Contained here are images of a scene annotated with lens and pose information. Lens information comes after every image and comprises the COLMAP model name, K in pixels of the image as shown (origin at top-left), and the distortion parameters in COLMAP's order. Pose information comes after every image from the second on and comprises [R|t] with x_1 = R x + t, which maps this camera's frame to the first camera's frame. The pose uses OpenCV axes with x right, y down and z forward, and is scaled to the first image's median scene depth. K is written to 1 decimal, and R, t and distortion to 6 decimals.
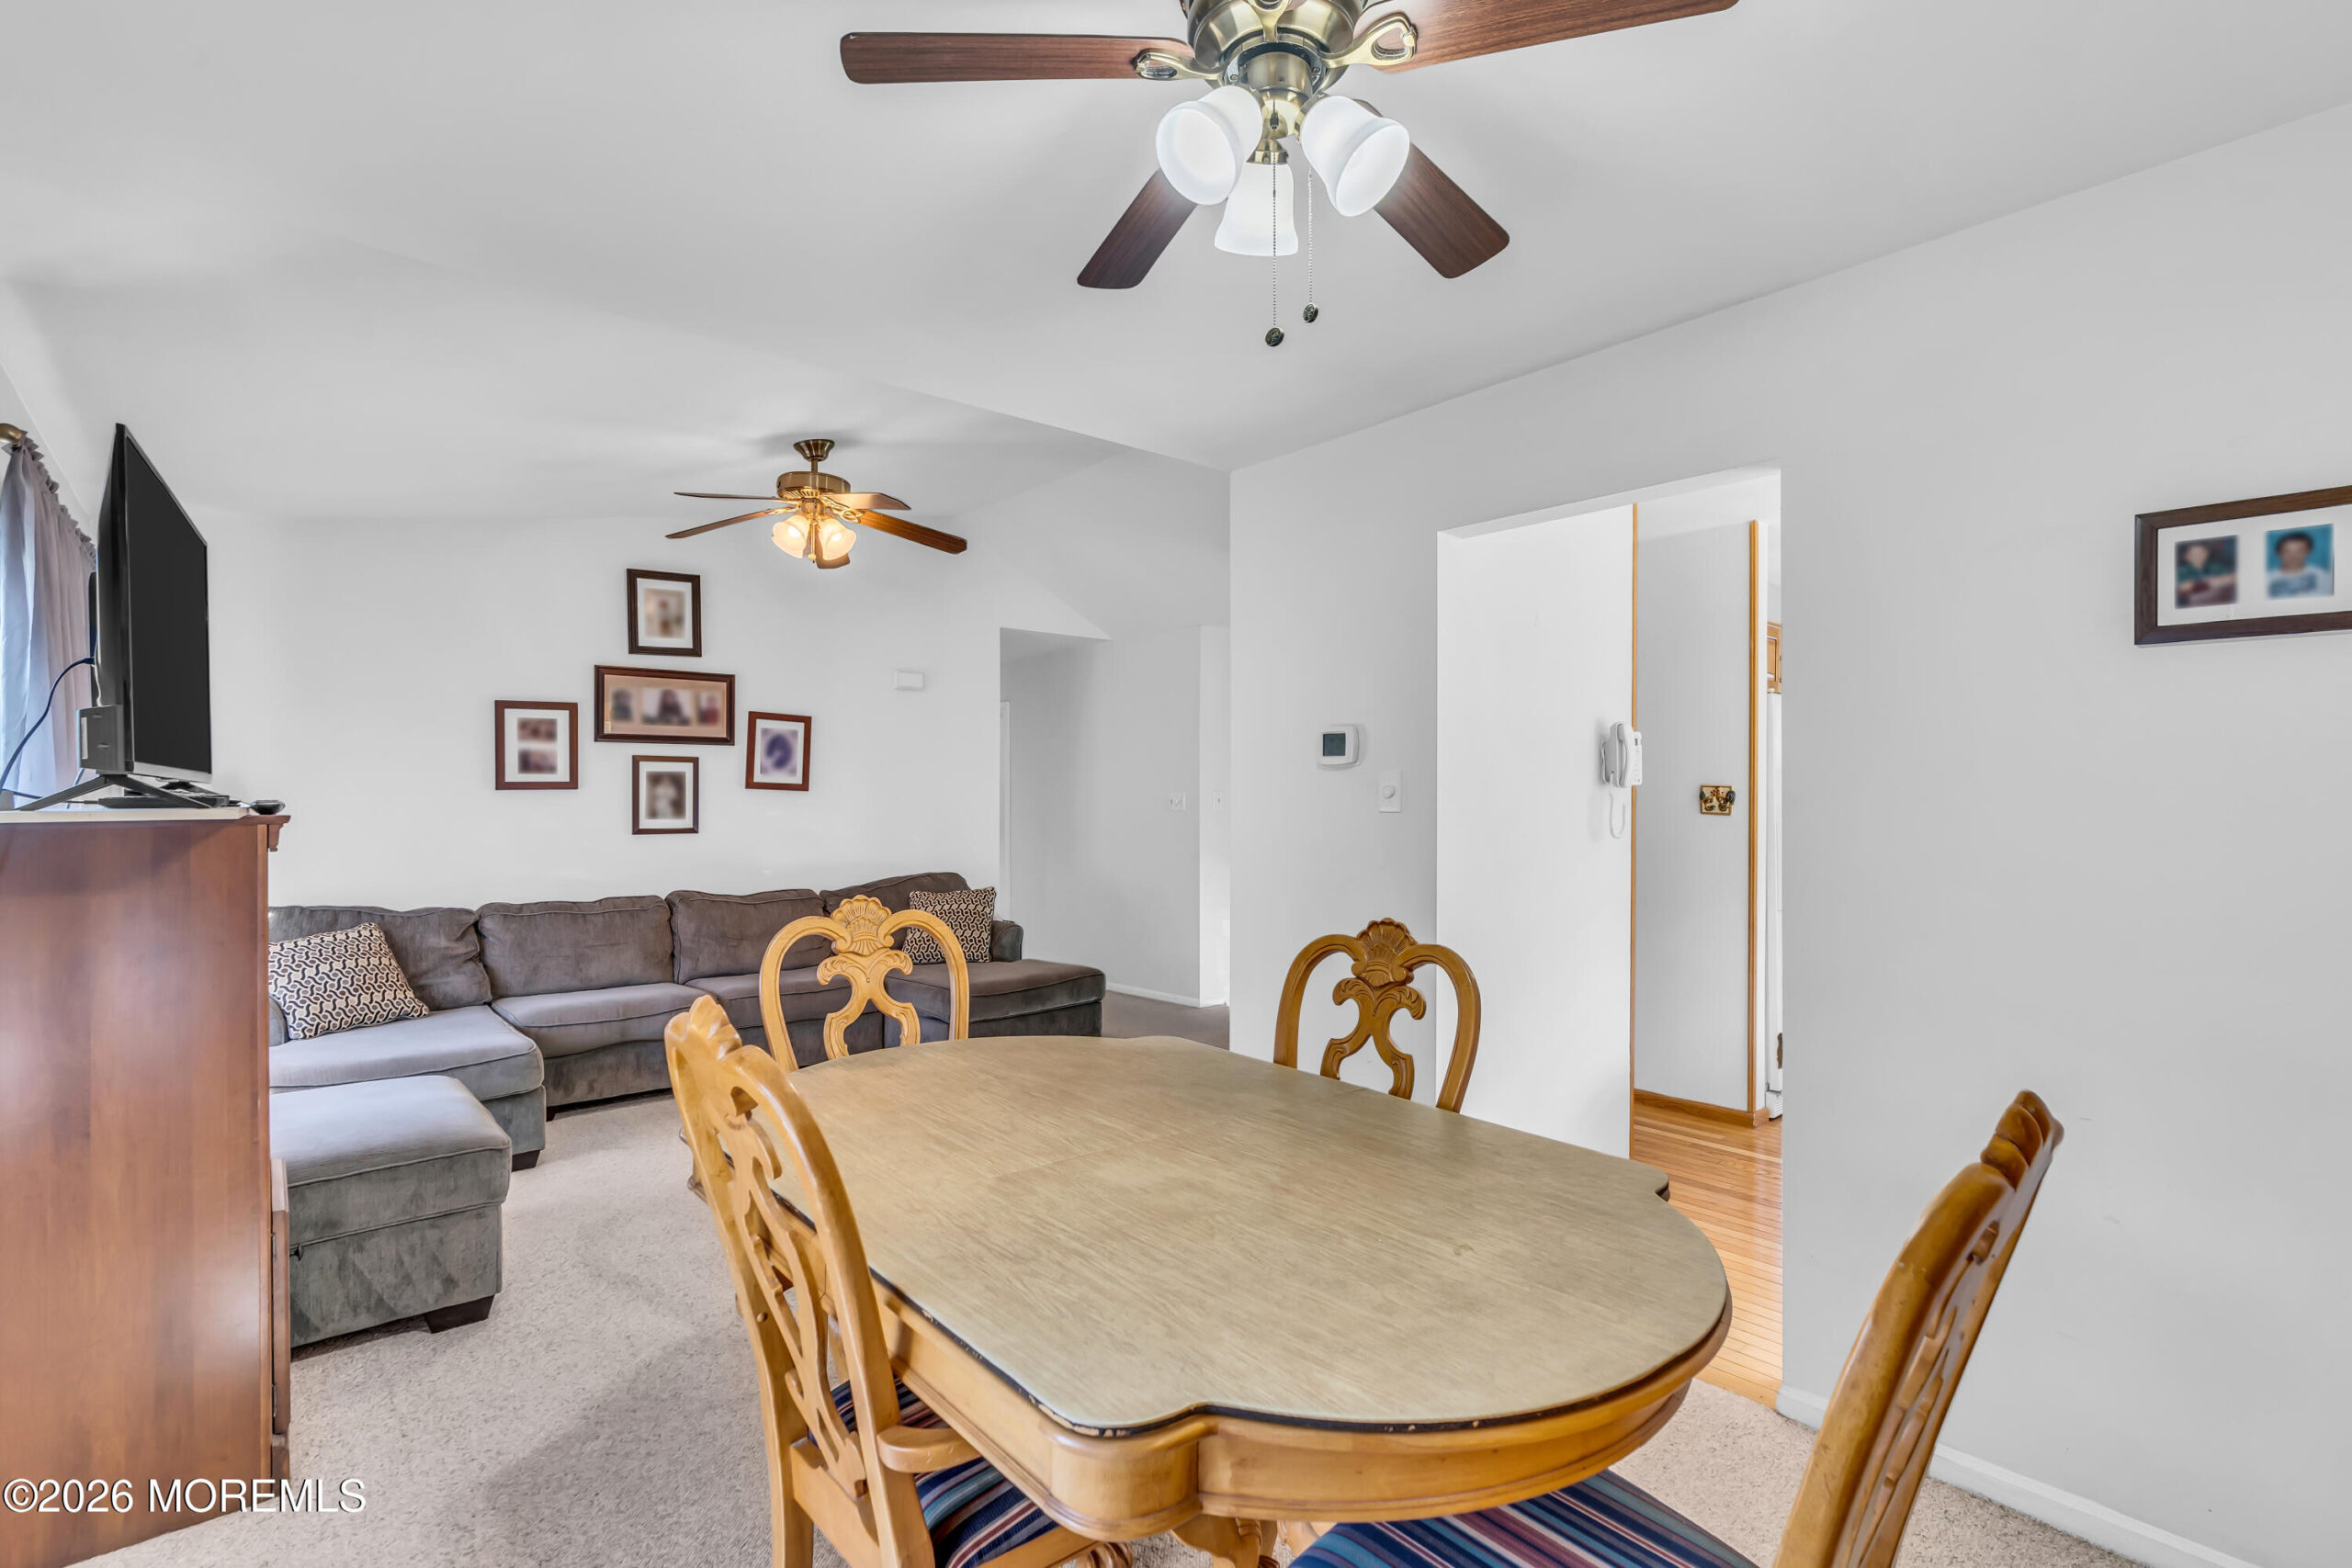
lens RADIAL K [[1081.0, 0, 1170.8], [0, 1081.0, 793.6], [0, 0, 1]] dist [-0.003476, 0.002447]
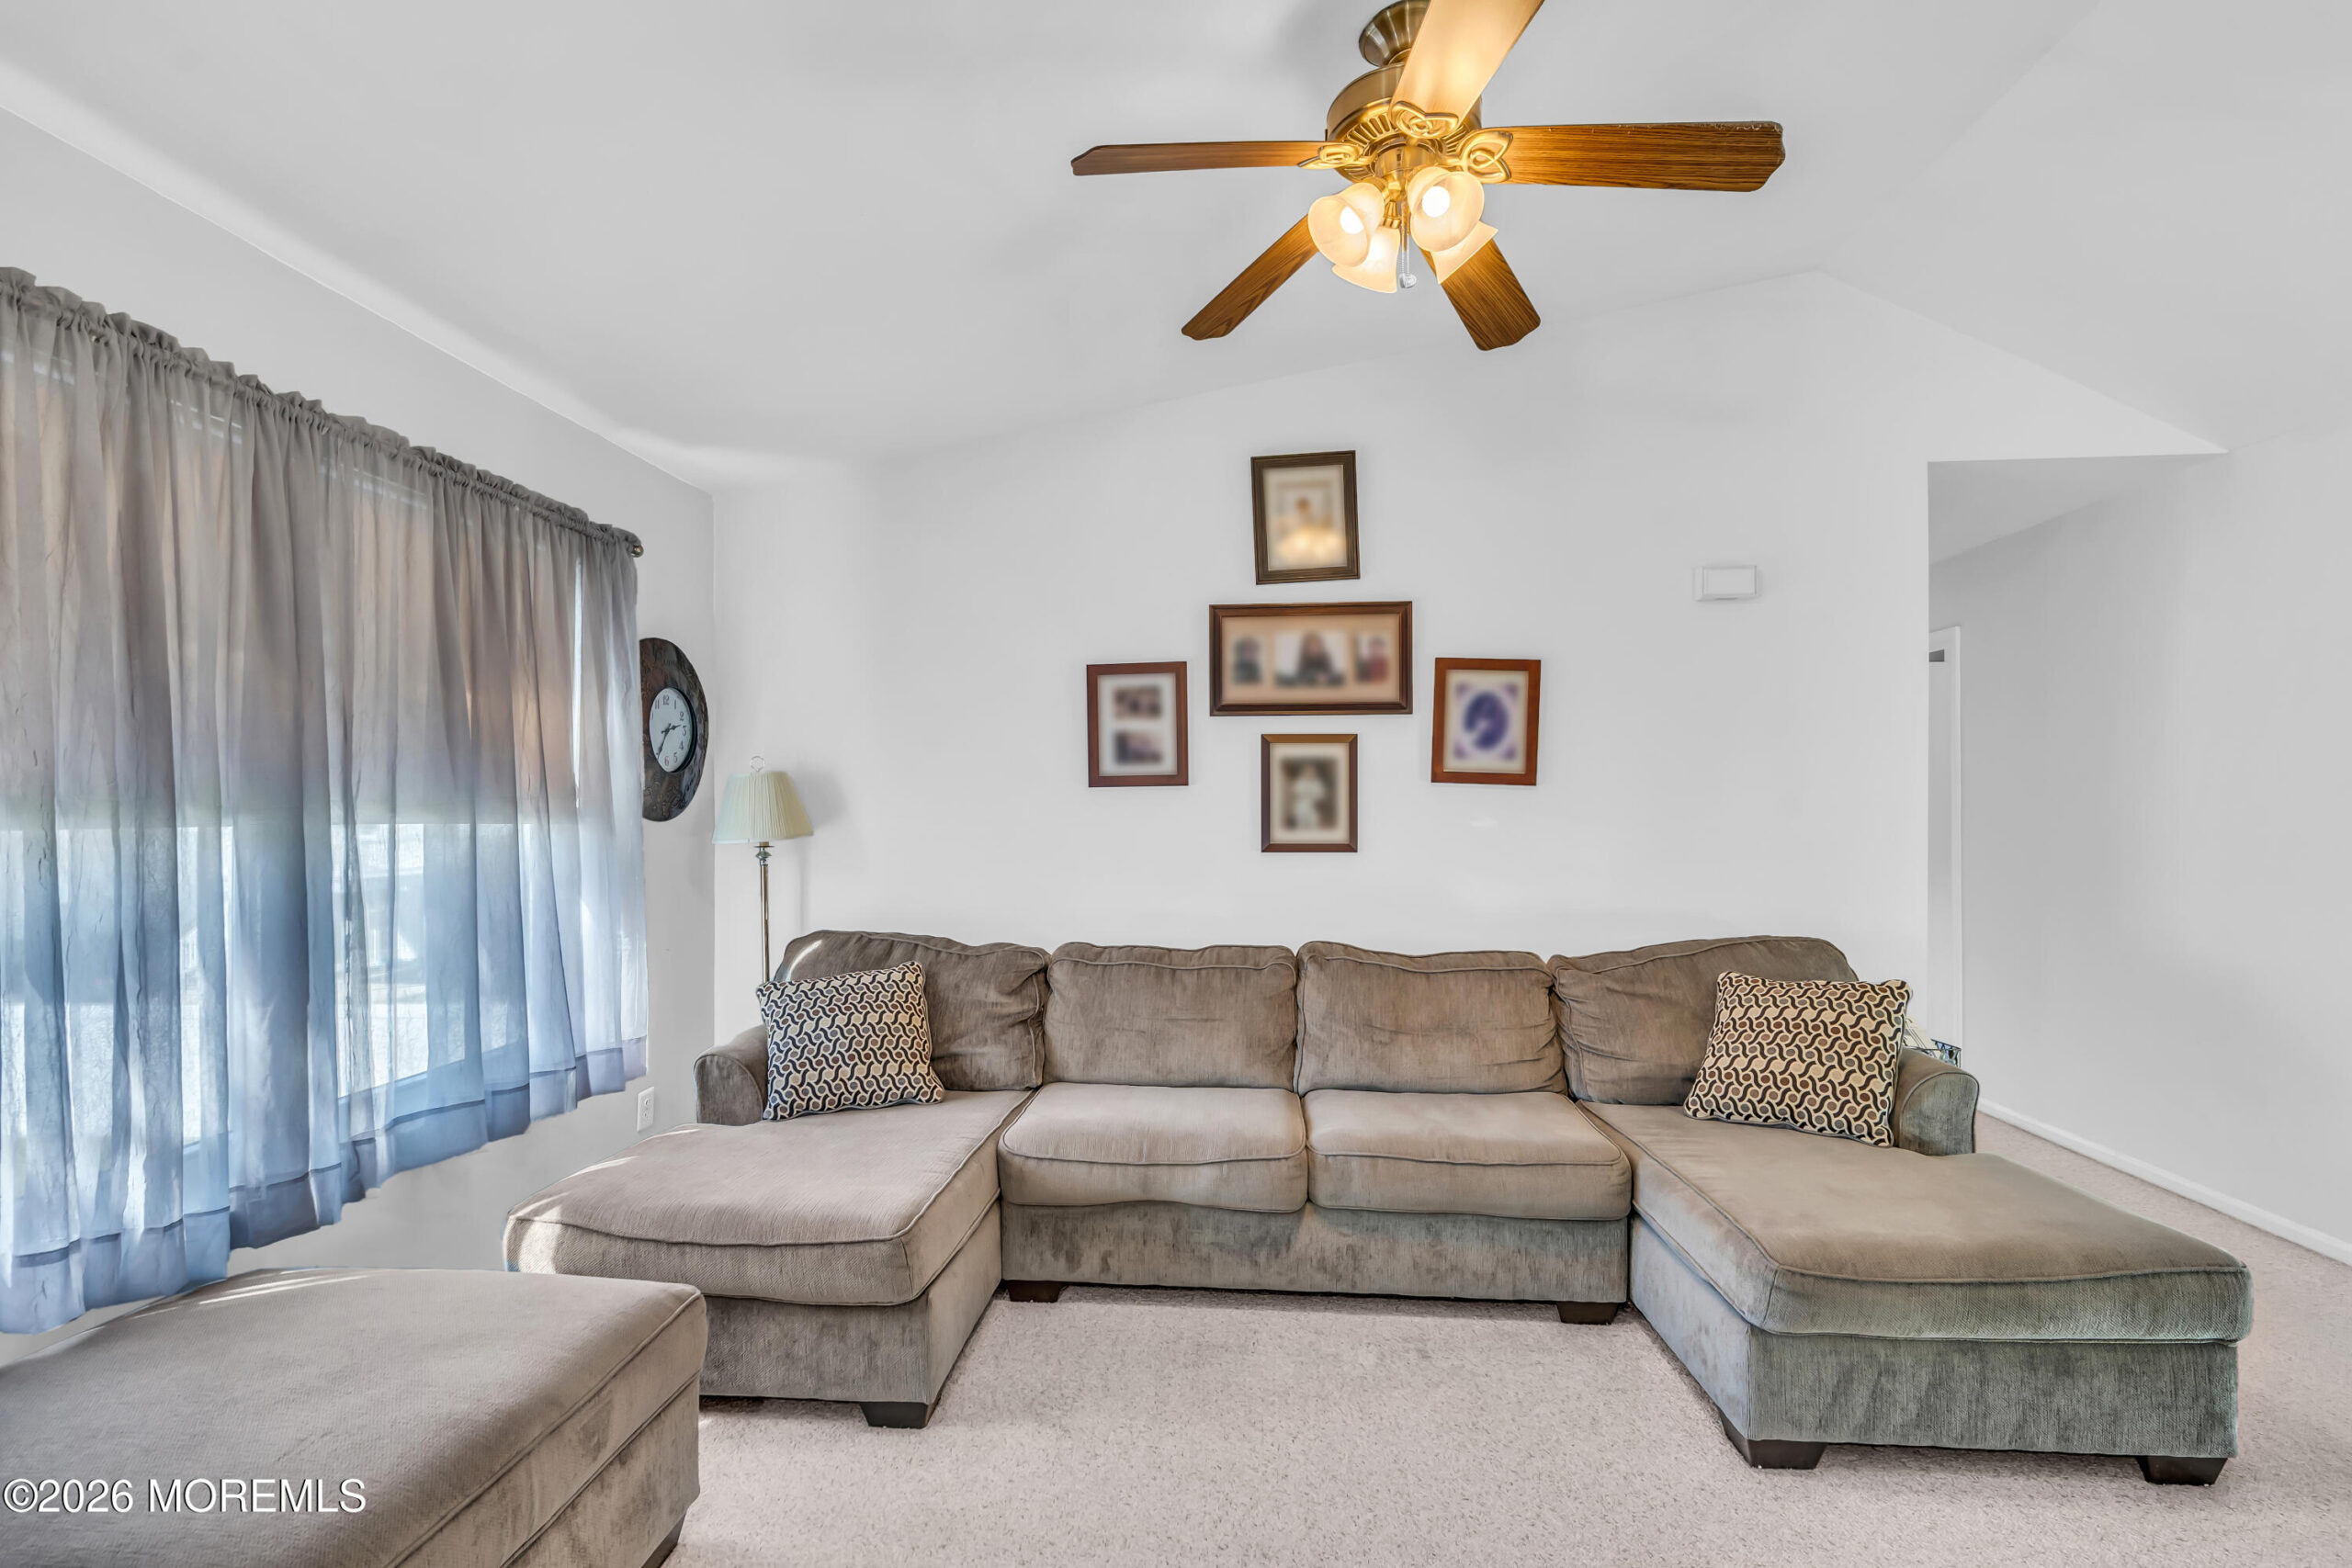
lens RADIAL K [[1081.0, 0, 1175.3], [0, 1081.0, 806.6], [0, 0, 1]] dist [-0.003476, 0.002447]
pose [[0.703539, -0.000622, -0.710656, -0.057112], [0.004334, 0.999985, 0.003415, 0.007067], [0.710643, -0.005482, 0.703531, 0.488171]]
